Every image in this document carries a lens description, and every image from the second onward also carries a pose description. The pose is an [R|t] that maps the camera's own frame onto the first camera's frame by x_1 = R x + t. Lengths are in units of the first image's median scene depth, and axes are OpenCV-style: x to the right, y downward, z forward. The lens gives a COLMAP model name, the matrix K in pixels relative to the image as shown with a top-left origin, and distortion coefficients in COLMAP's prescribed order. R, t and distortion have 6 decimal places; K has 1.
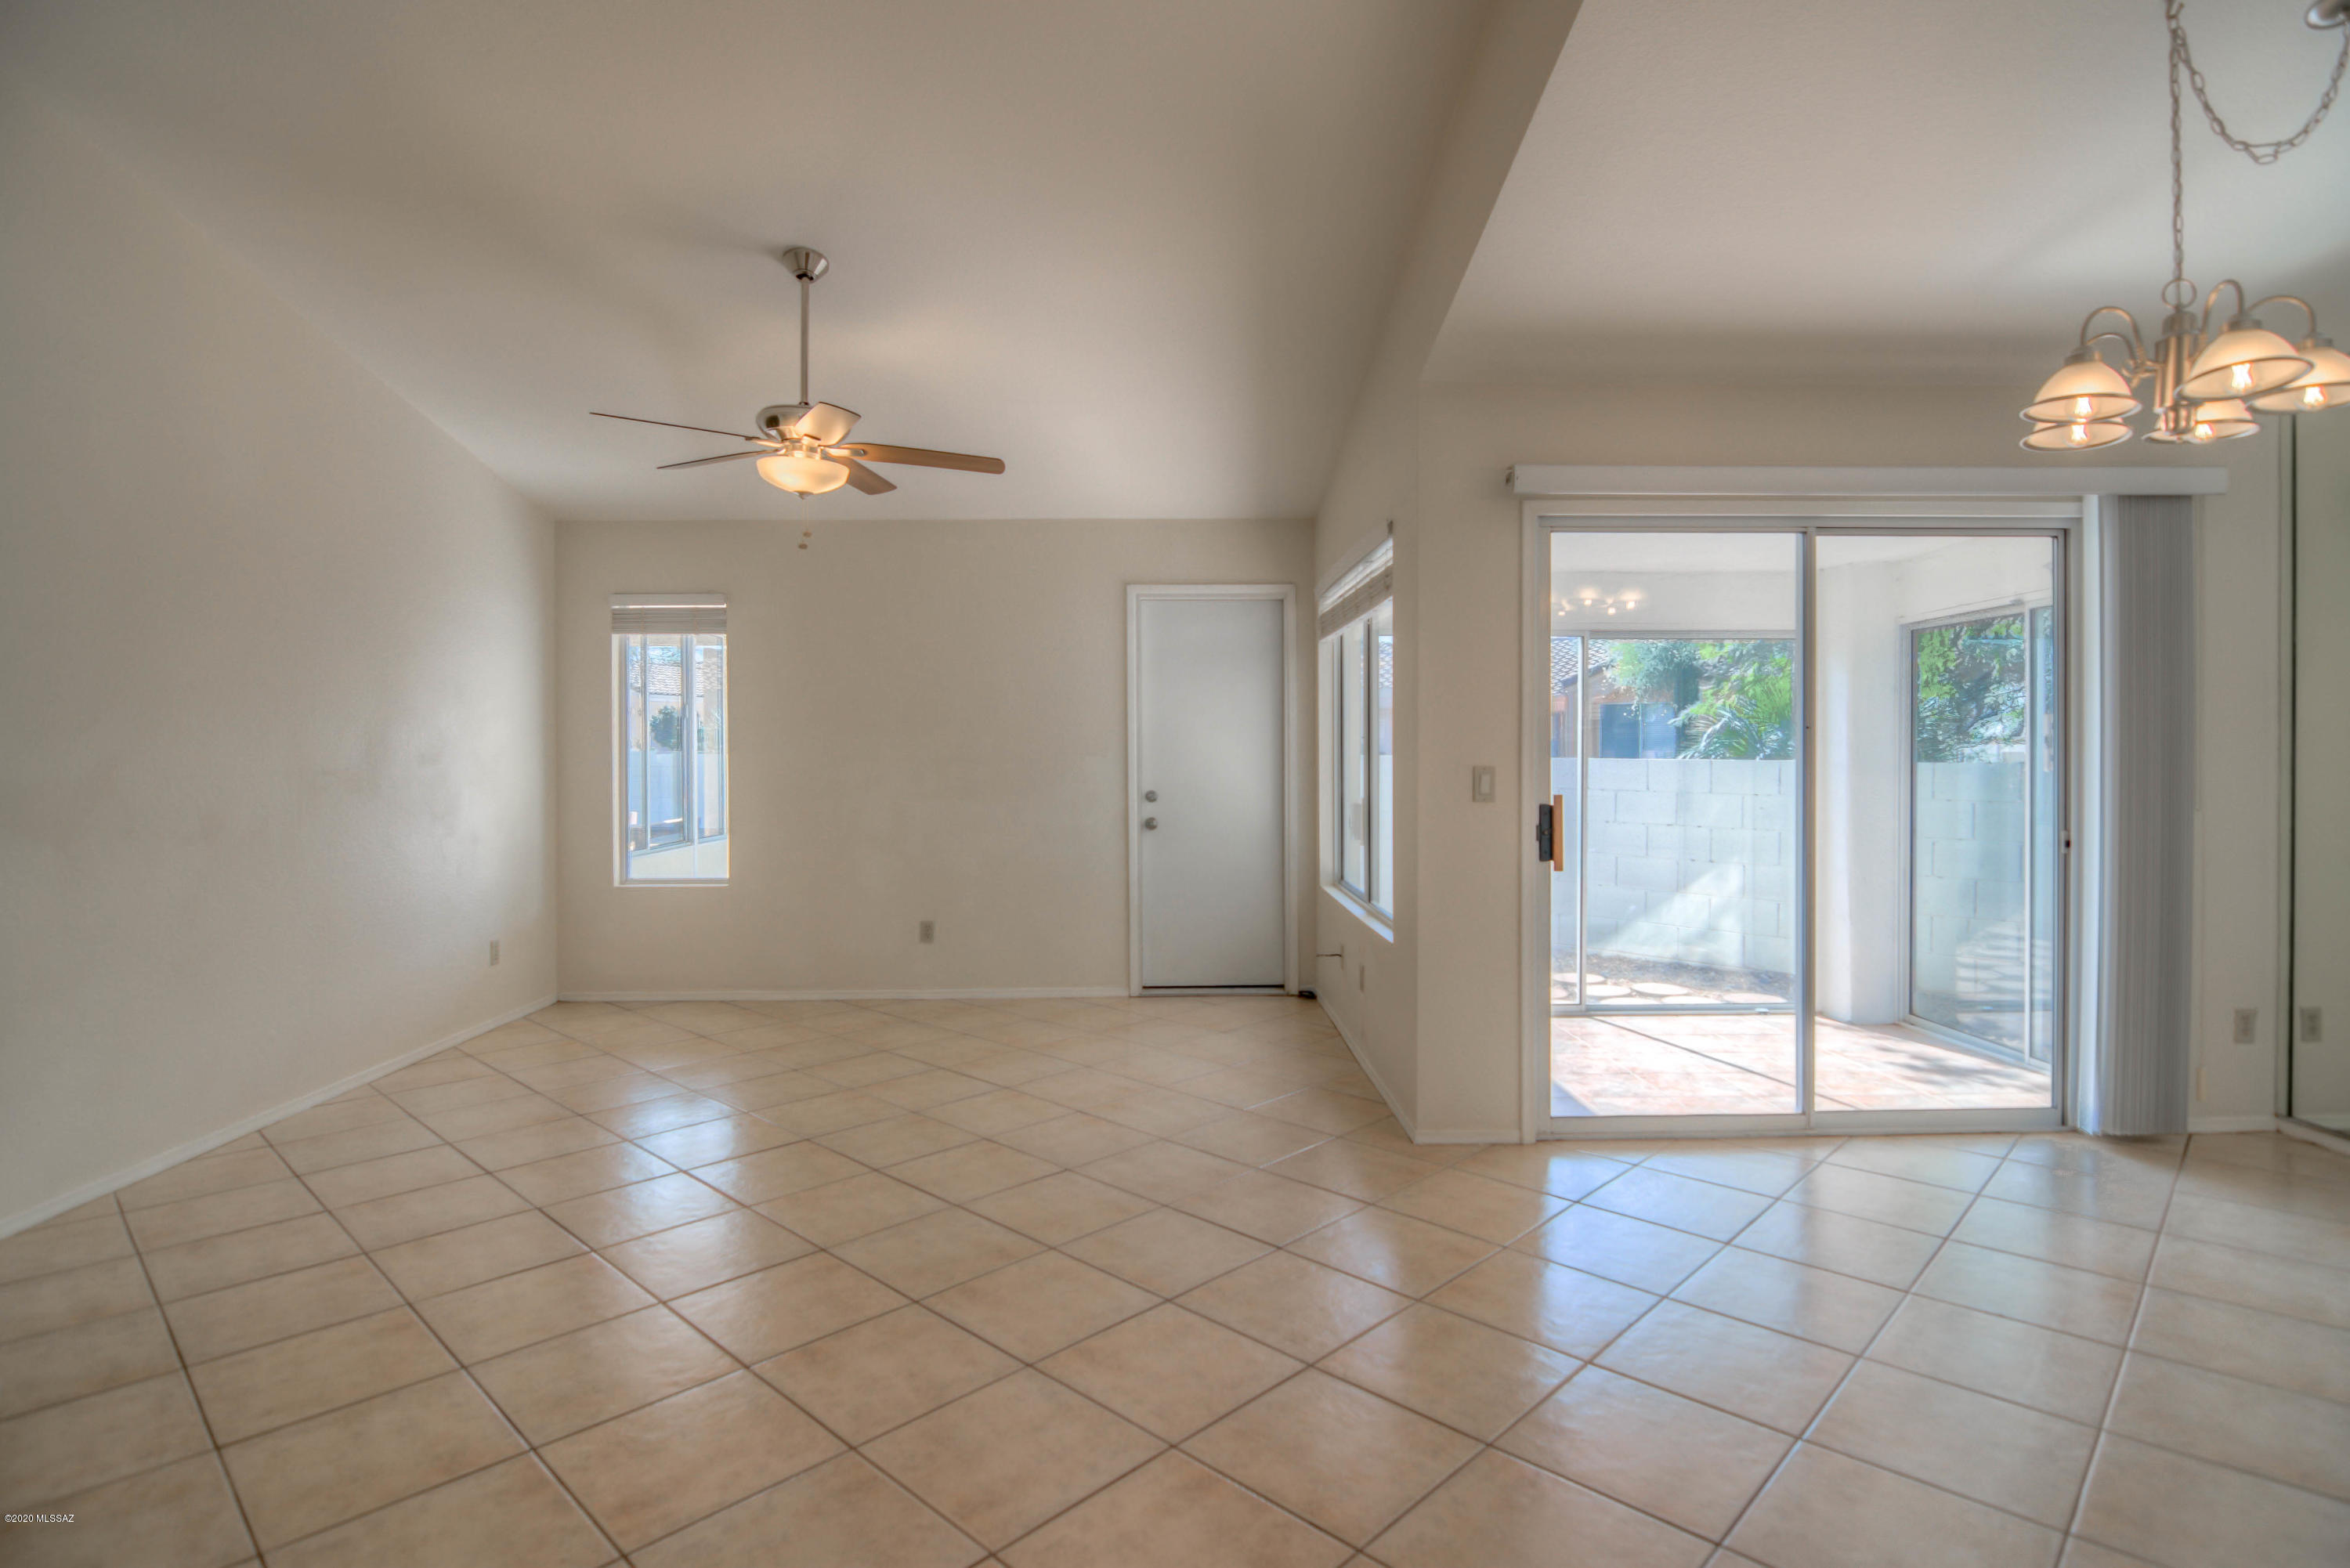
lens RADIAL K [[1180.3, 0, 1168.7], [0, 1180.3, 756.4], [0, 0, 1]] dist [-0.022073, -0.001624]
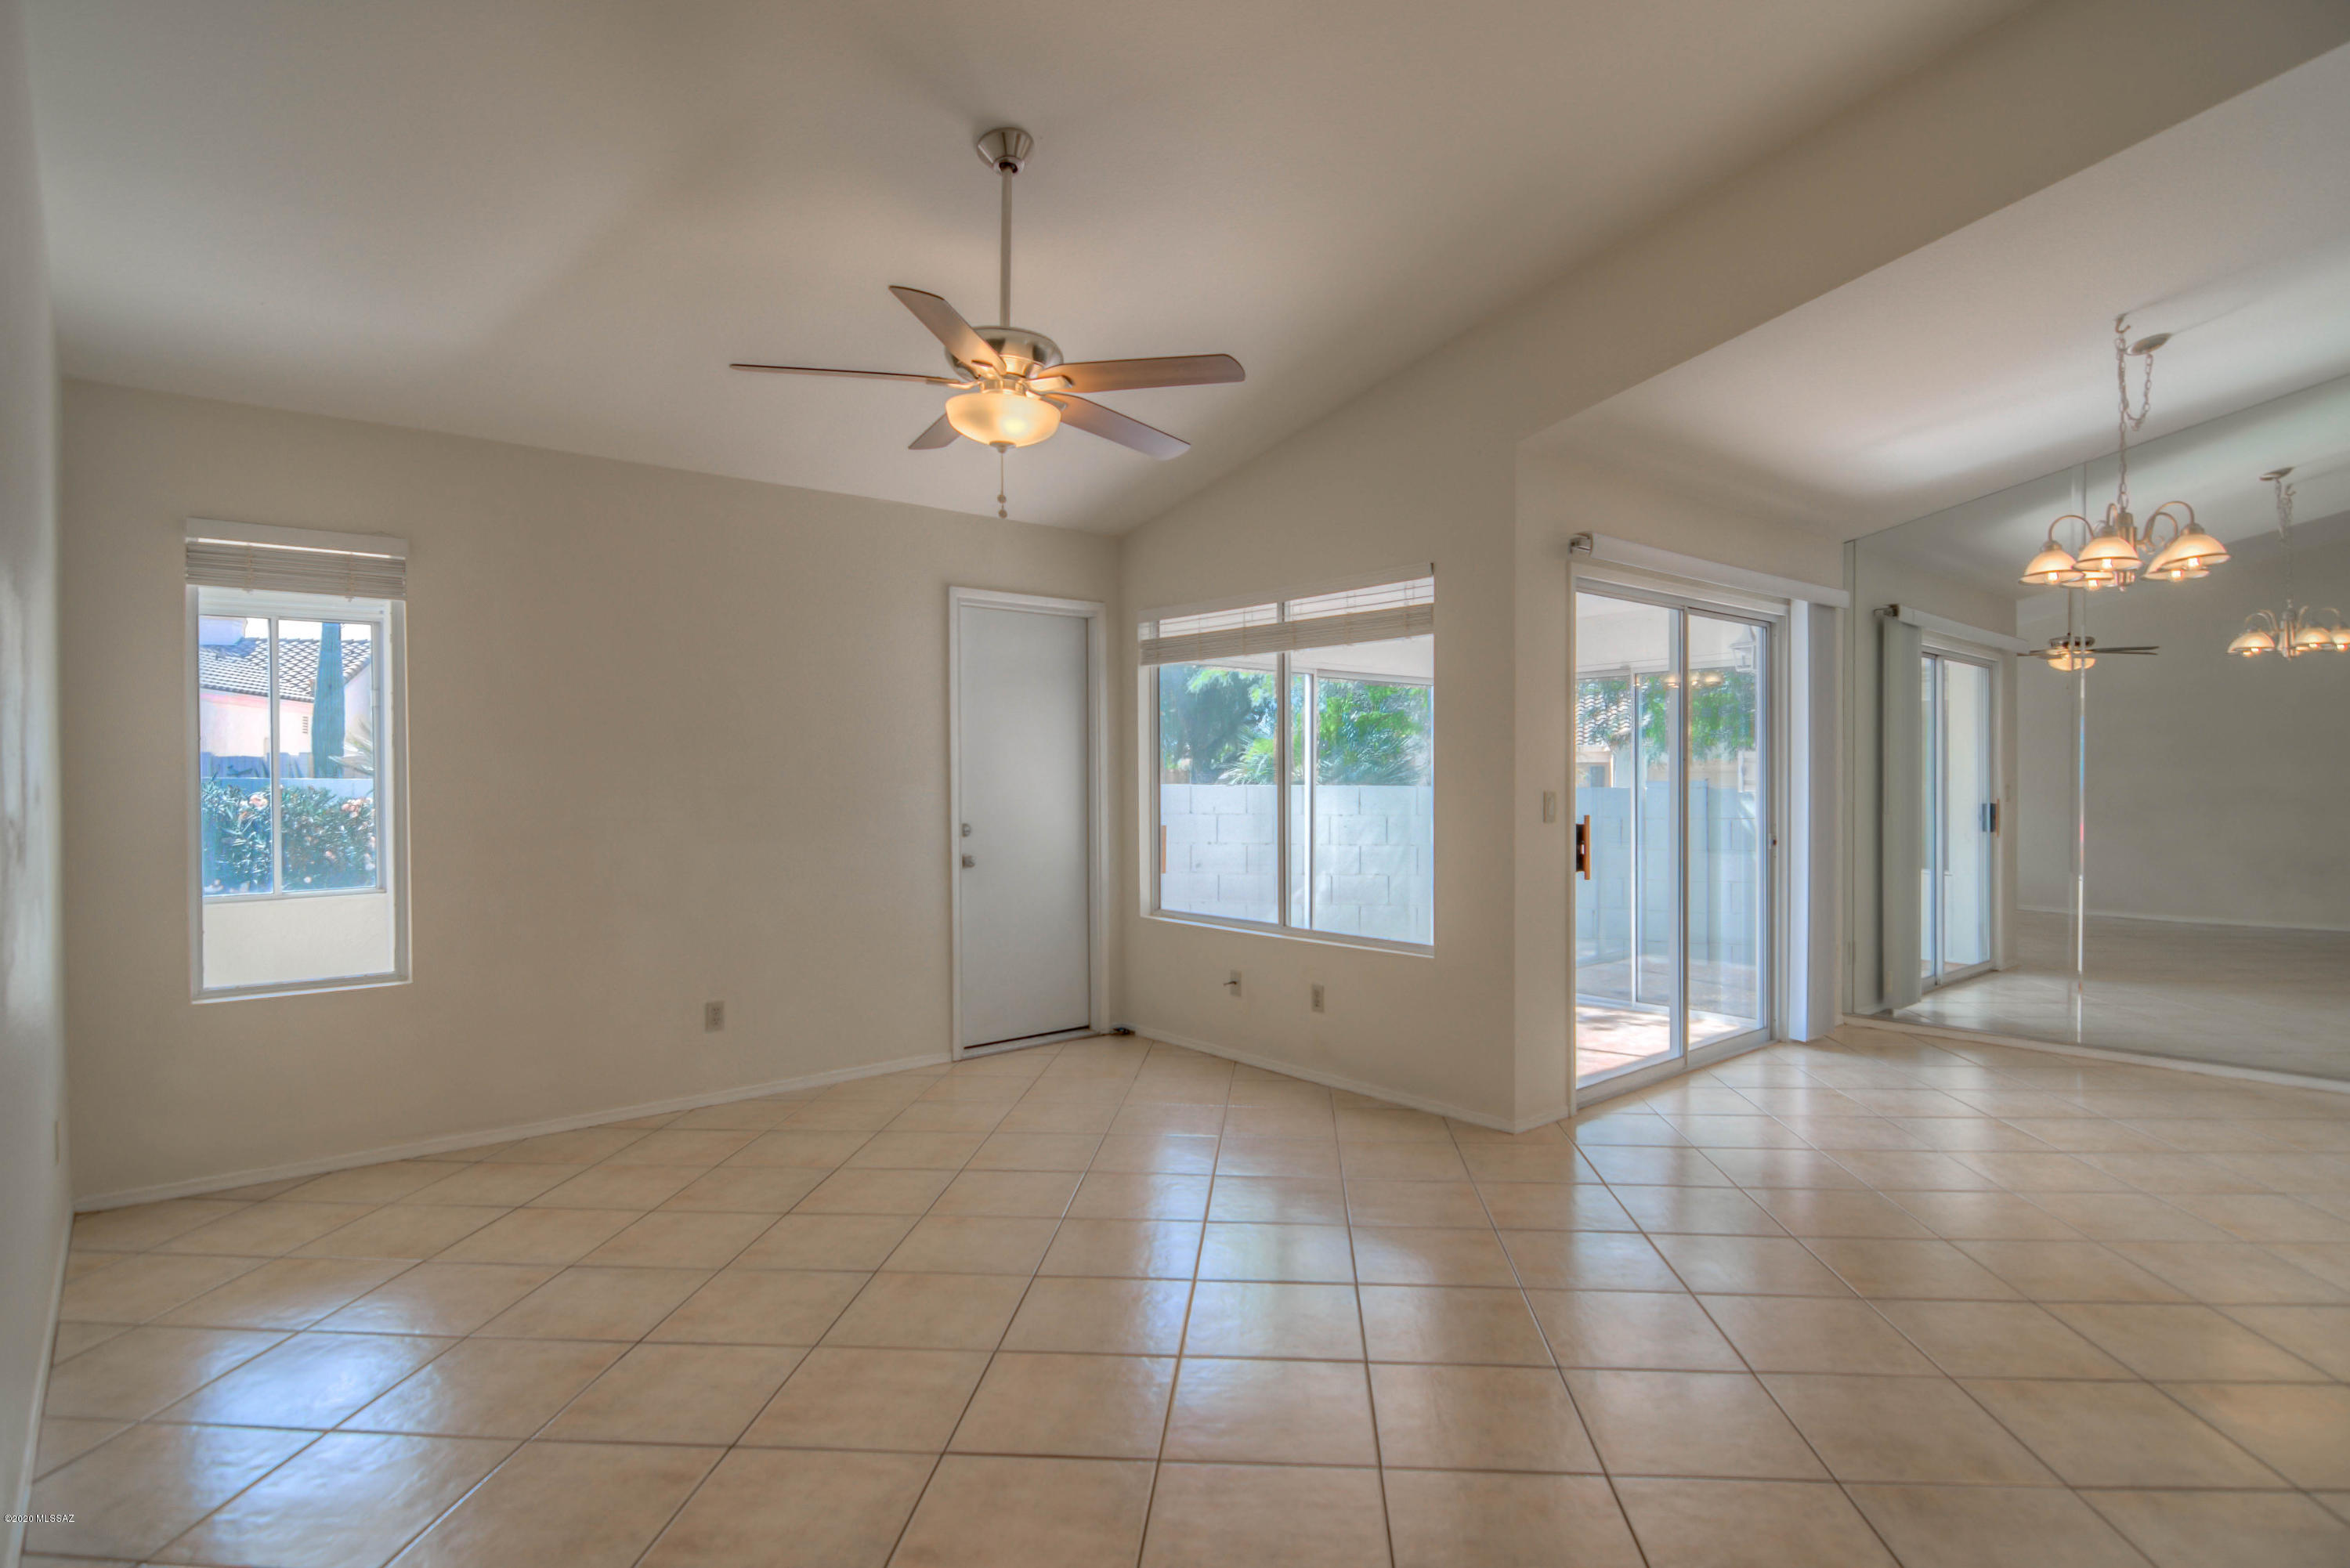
lens RADIAL K [[1224.3, 0, 1175.0], [0, 1224.3, 784.0], [0, 0, 1]] dist [-0.017042, -0.000044]
pose [[0.766702, -0.004159, 0.641990, -0.712683], [0.004143, 0.999990, 0.001530, -0.001894], [-0.641990, 0.001486, 0.766712, 0.301046]]
